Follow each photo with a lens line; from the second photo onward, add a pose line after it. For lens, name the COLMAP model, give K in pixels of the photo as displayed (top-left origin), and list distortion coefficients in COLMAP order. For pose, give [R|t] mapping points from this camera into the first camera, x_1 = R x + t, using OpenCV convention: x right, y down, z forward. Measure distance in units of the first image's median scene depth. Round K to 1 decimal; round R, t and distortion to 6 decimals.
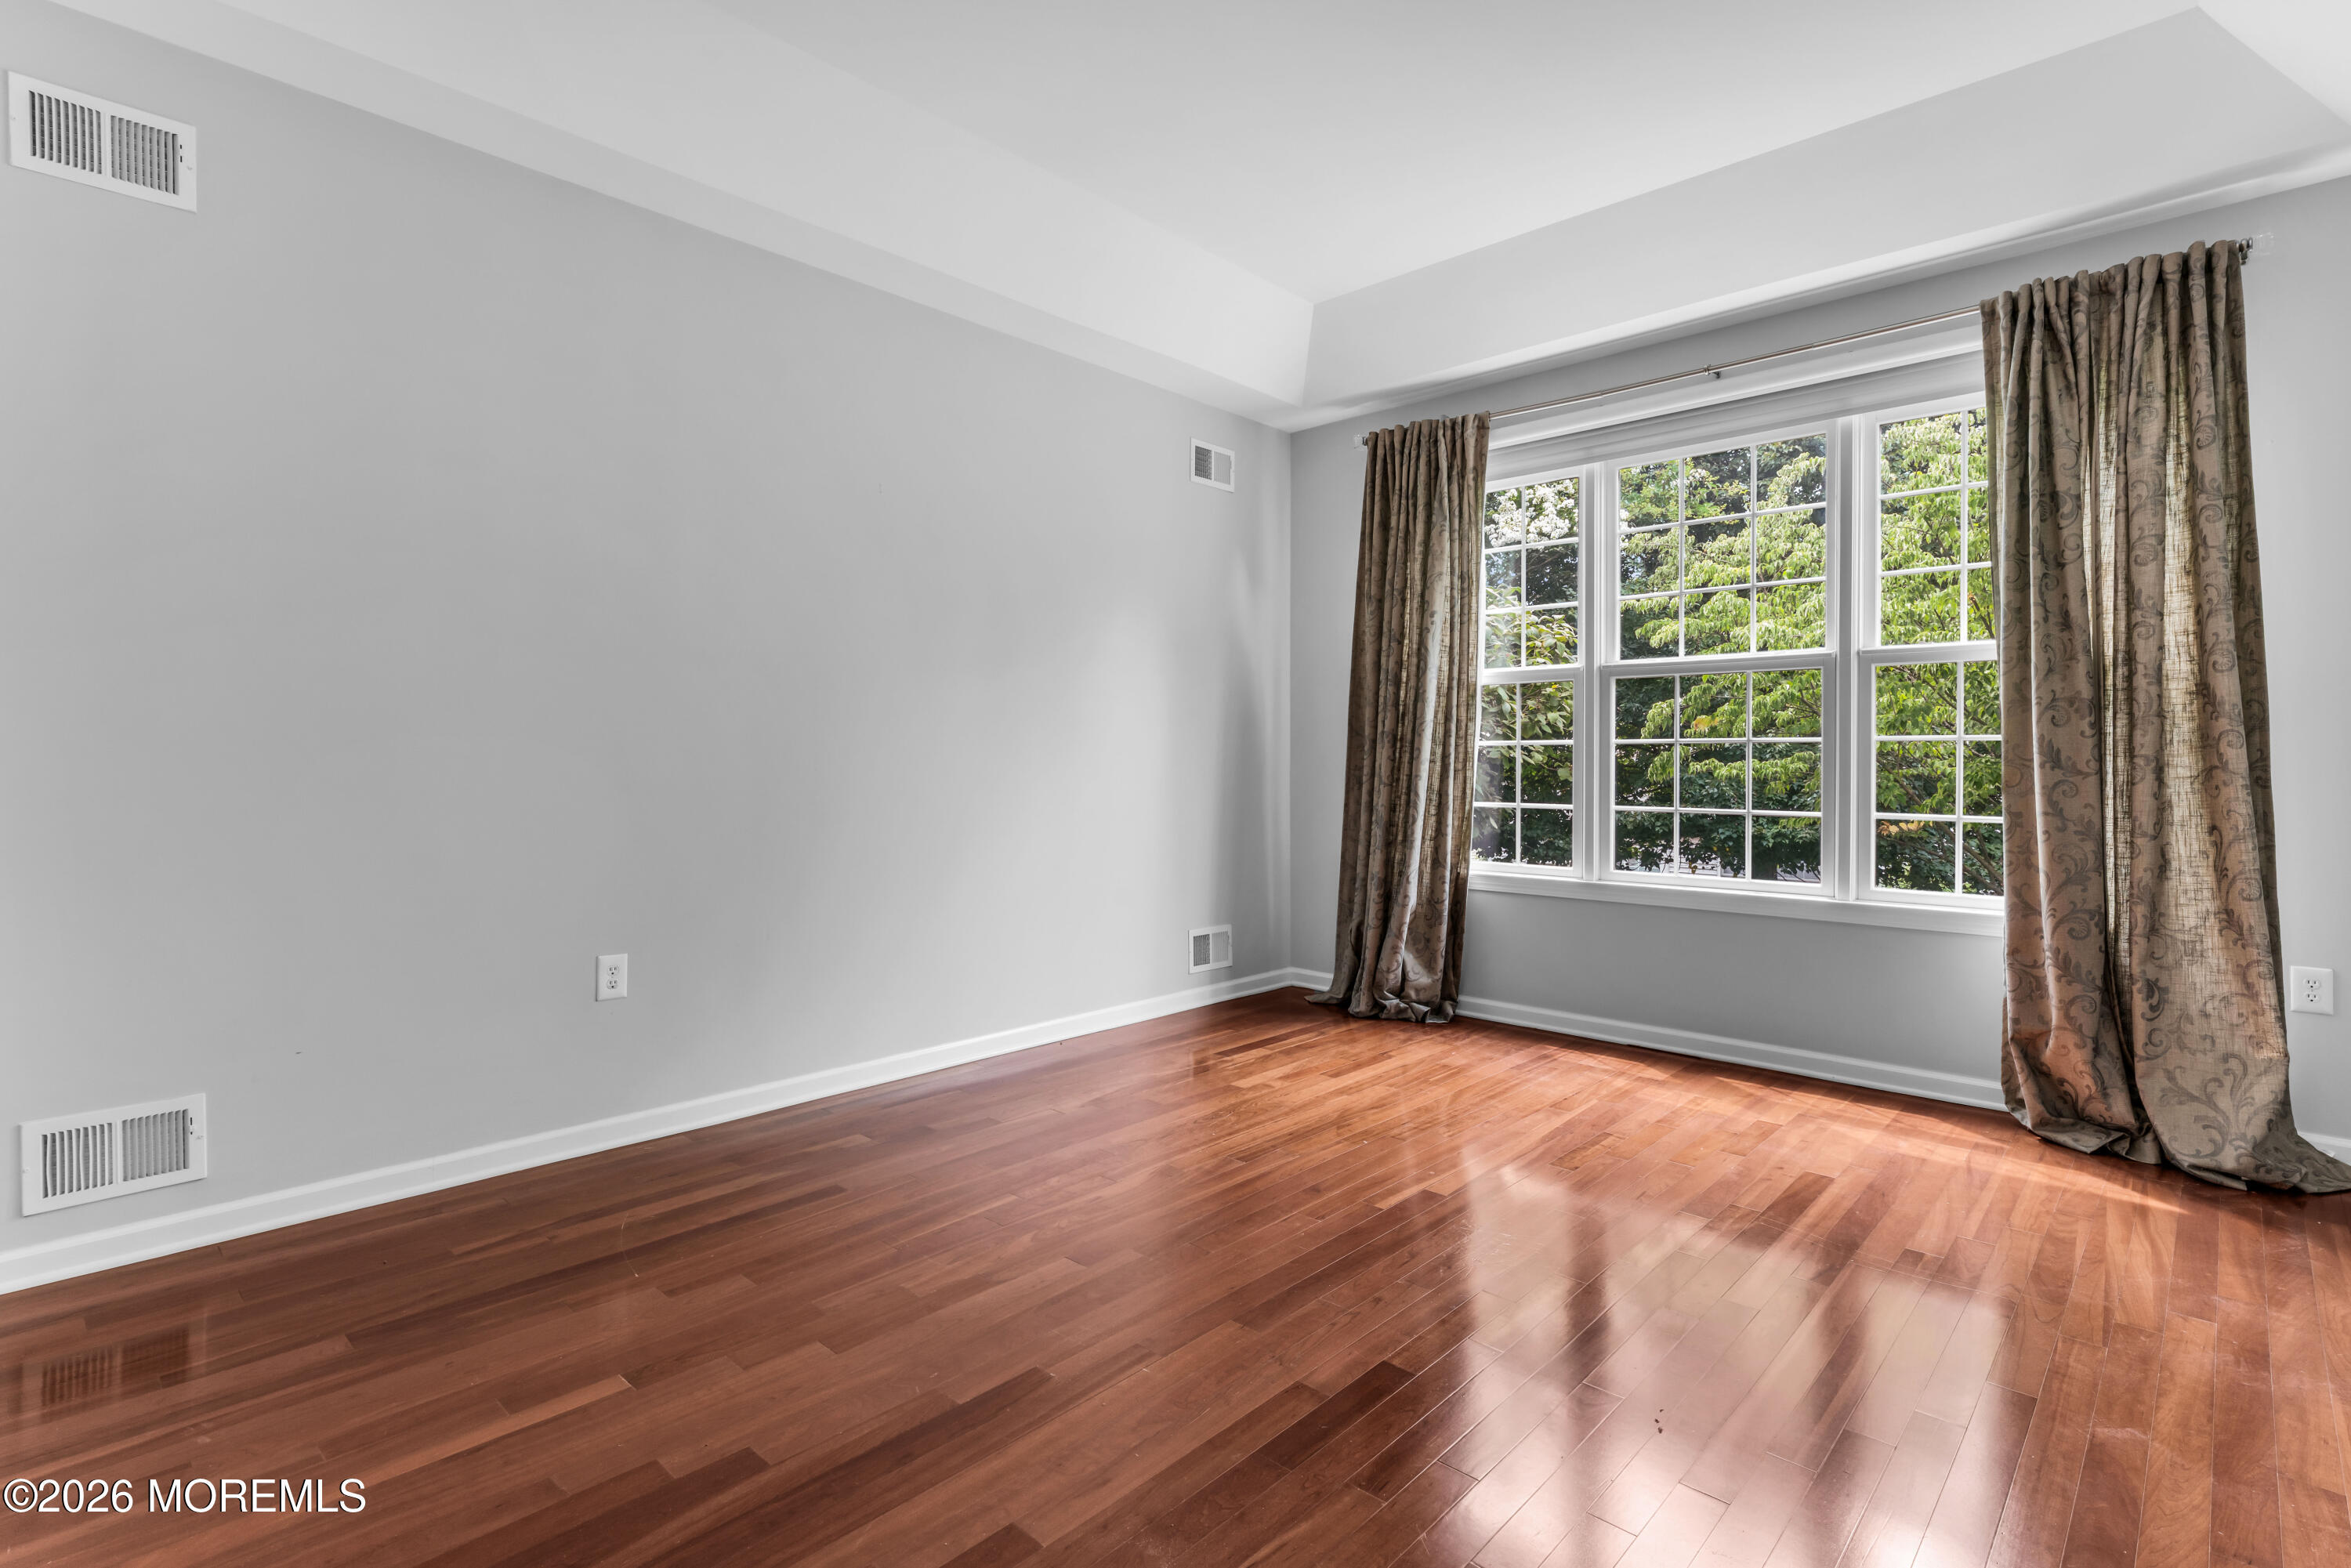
lens RADIAL K [[1125.8, 0, 1170.5], [0, 1125.8, 768.2], [0, 0, 1]] dist [-0.002035, 0.000249]
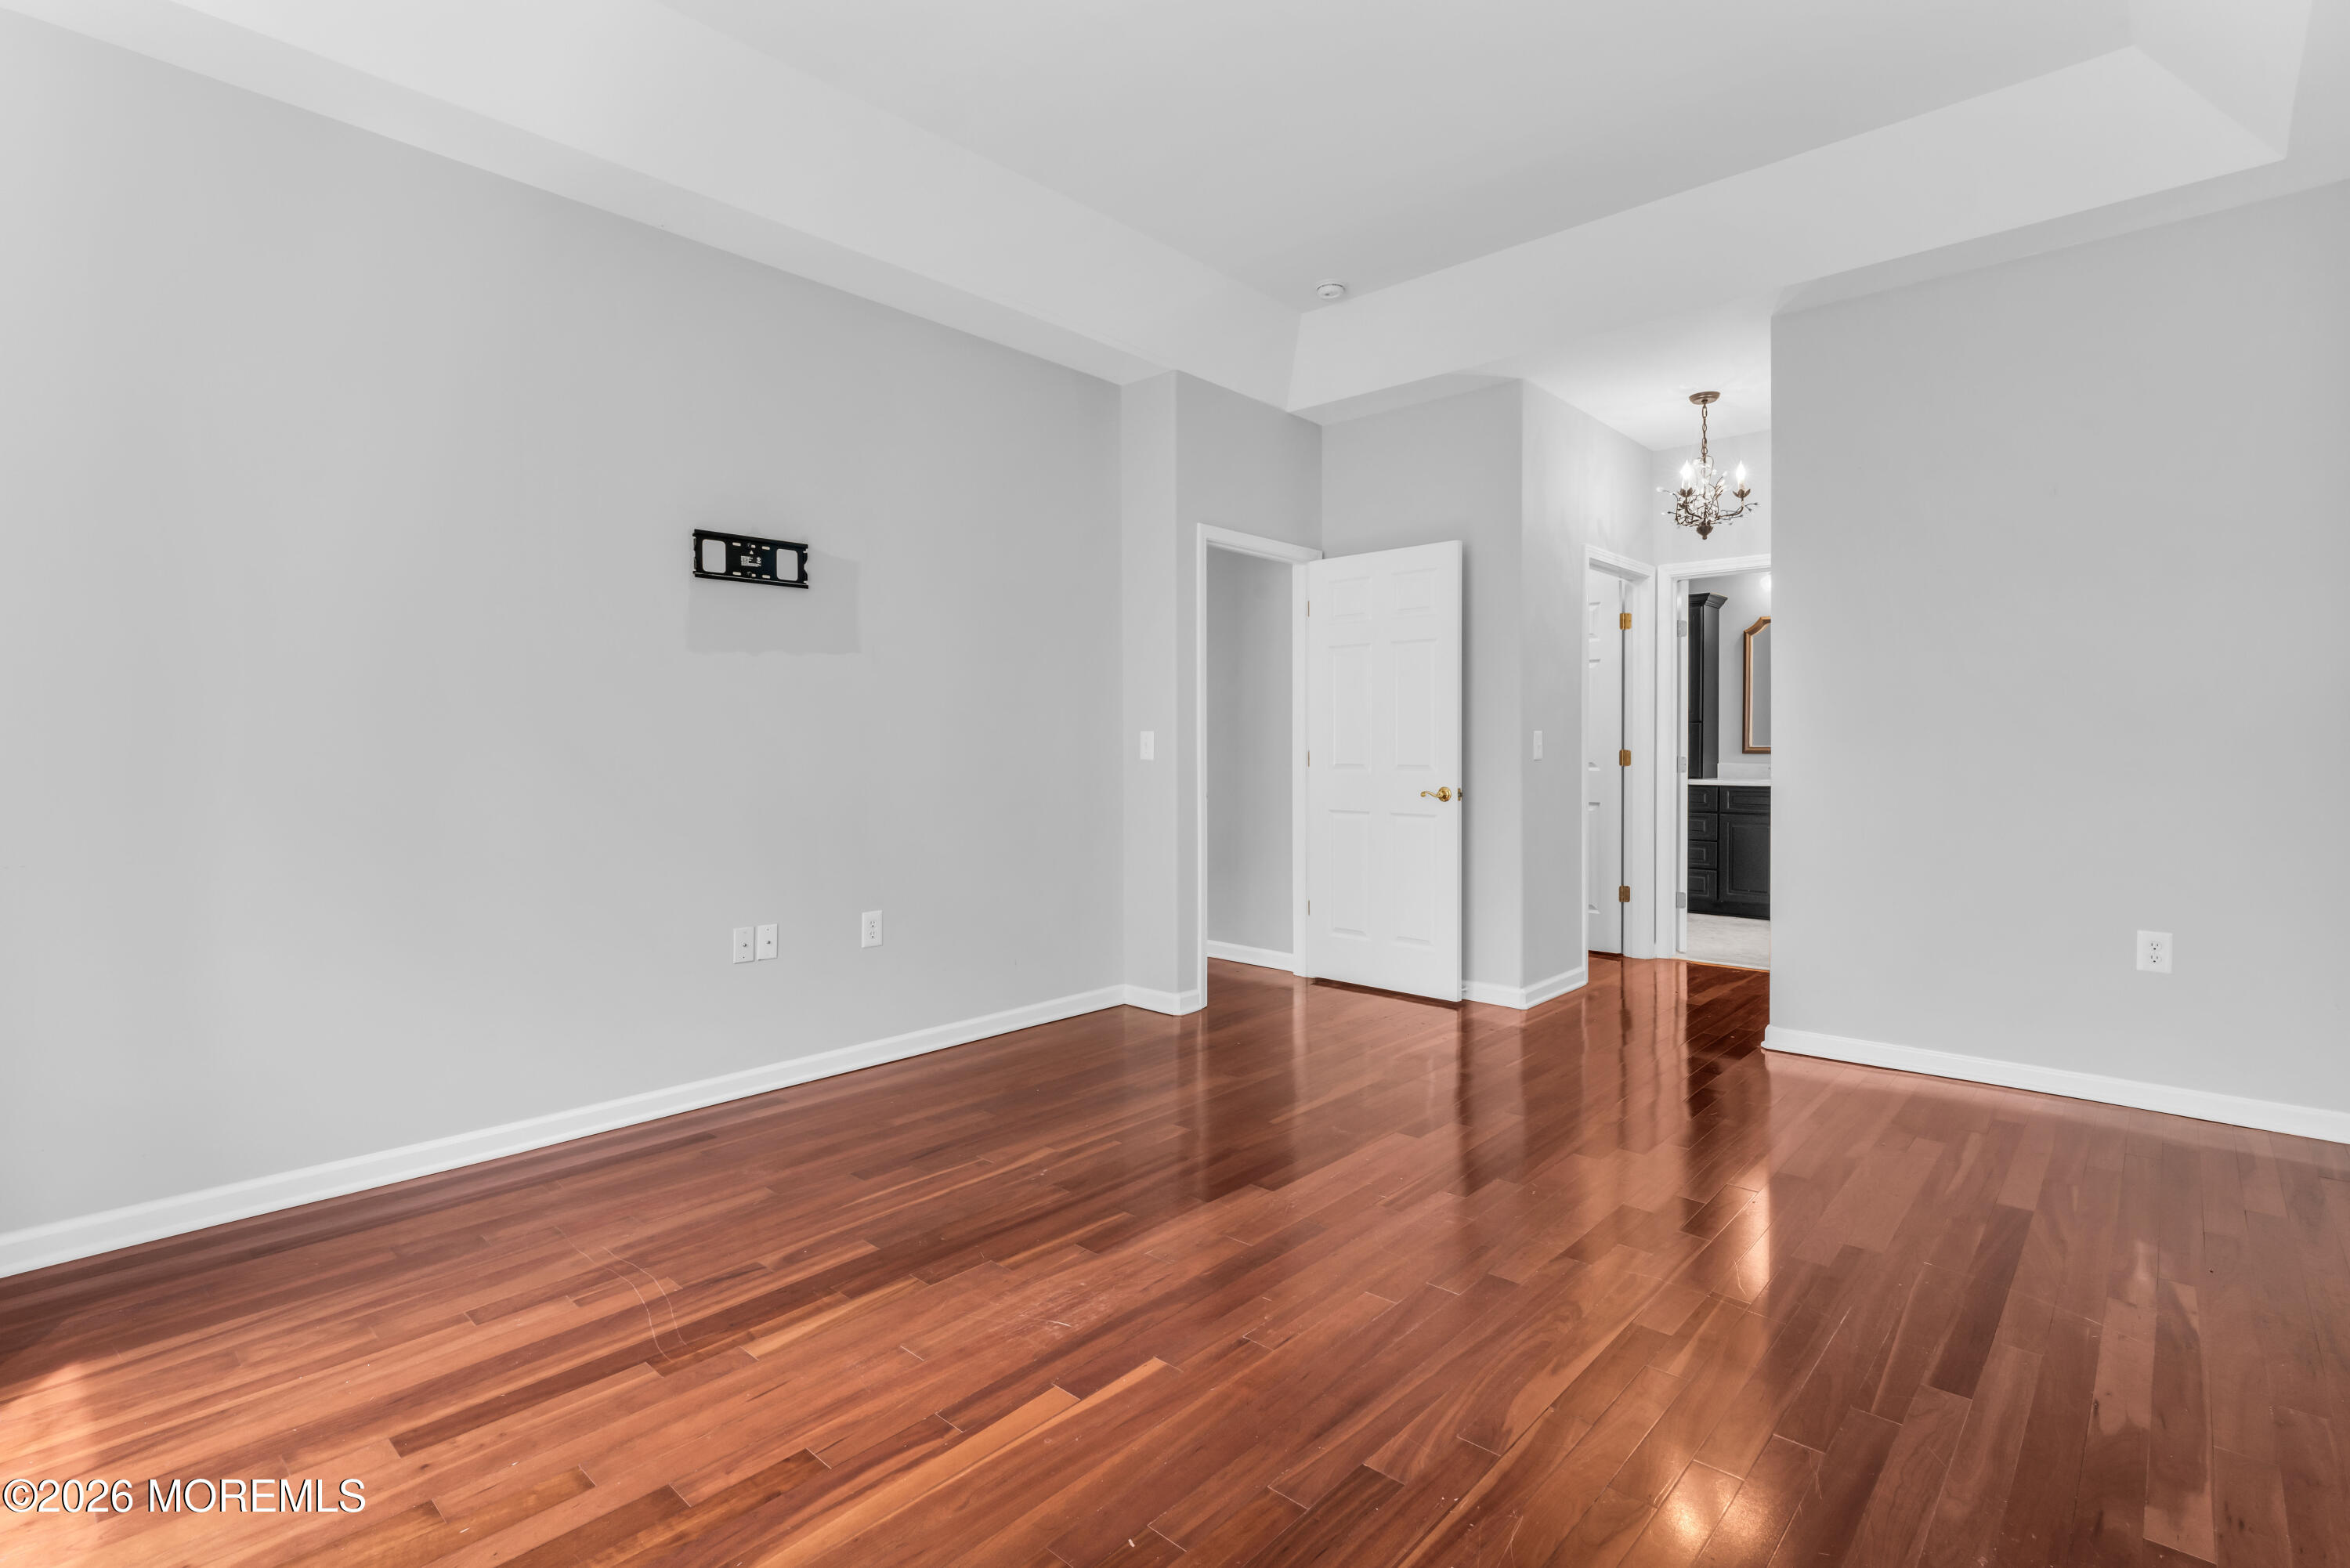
lens RADIAL K [[1126.8, 0, 1172.3], [0, 1126.8, 749.2], [0, 0, 1]] dist [-0.002980, -0.000693]
pose [[-0.999998, -0.000494, -0.001739, 0.126835], [-0.000523, 0.999856, 0.016979, -0.018095], [0.001731, 0.016980, -0.999854, 1.276174]]
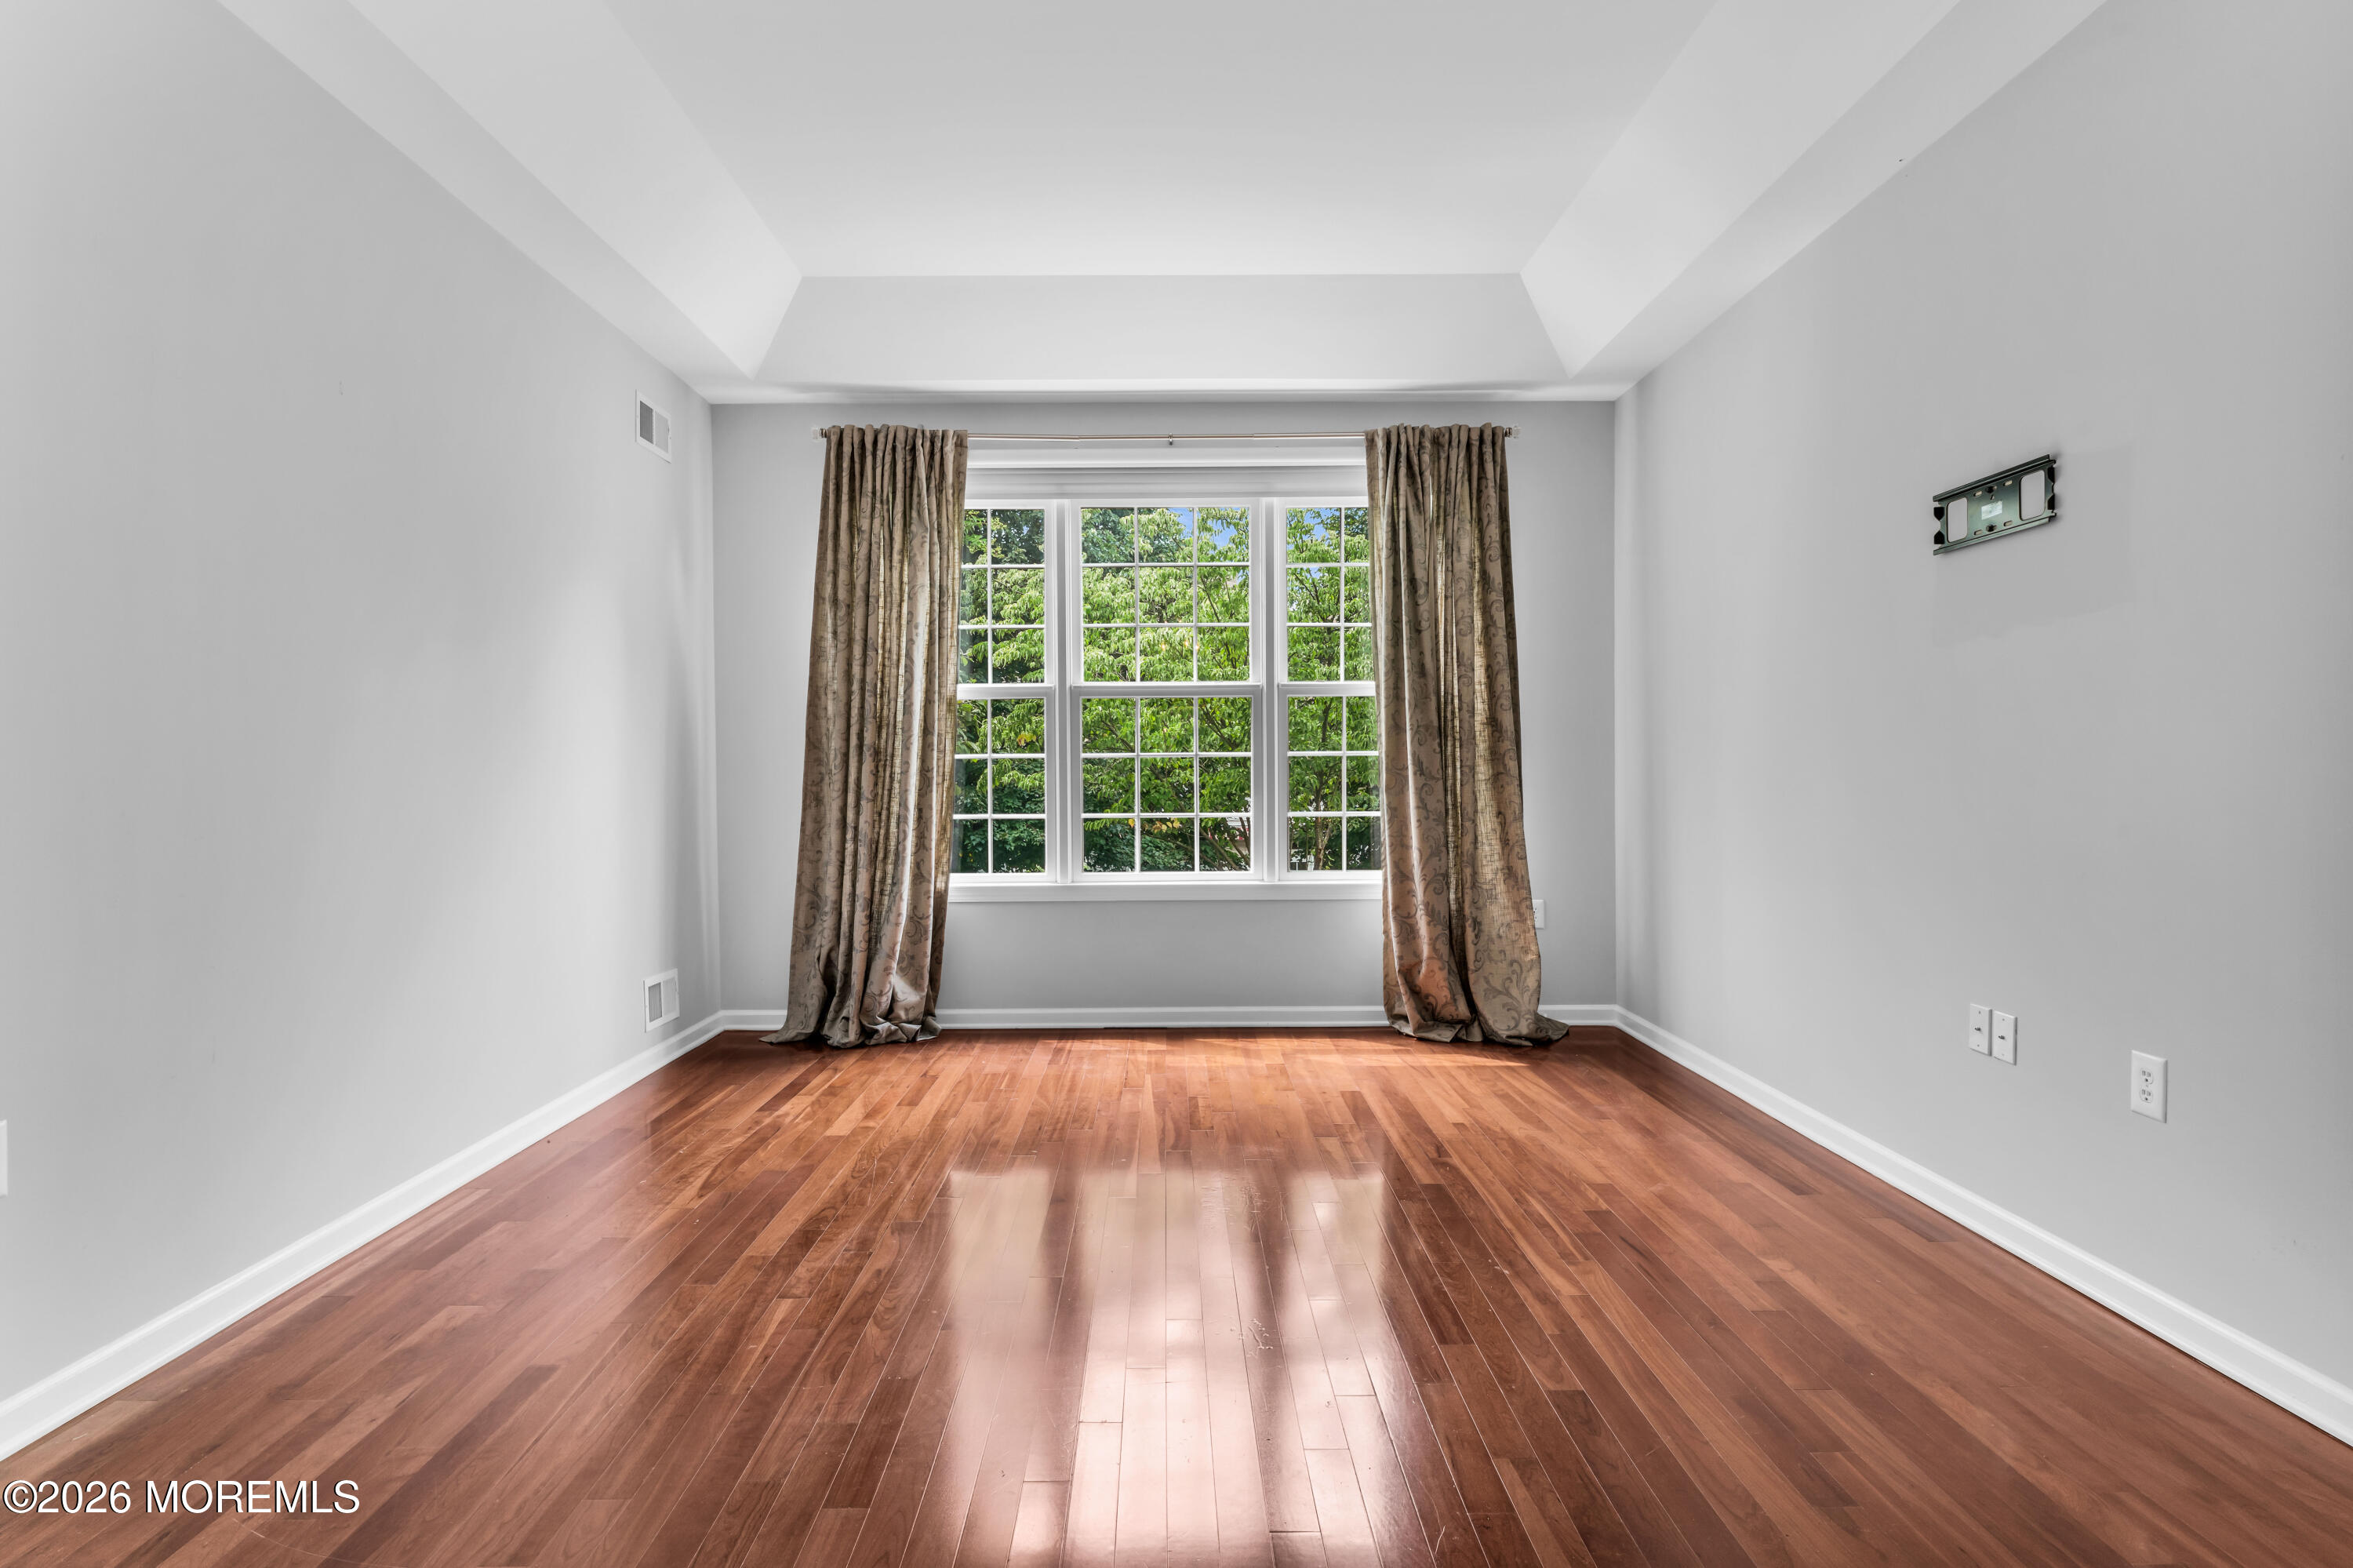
lens RADIAL K [[1177.1, 0, 1176.5], [0, 1177.1, 784.0], [0, 0, 1]] dist [0.000404, -0.000022]
pose [[0.724757, -0.015533, 0.688830, -0.395593], [0.014781, 0.999866, 0.006995, -0.002913], [-0.688847, 0.005111, 0.724889, 0.124000]]
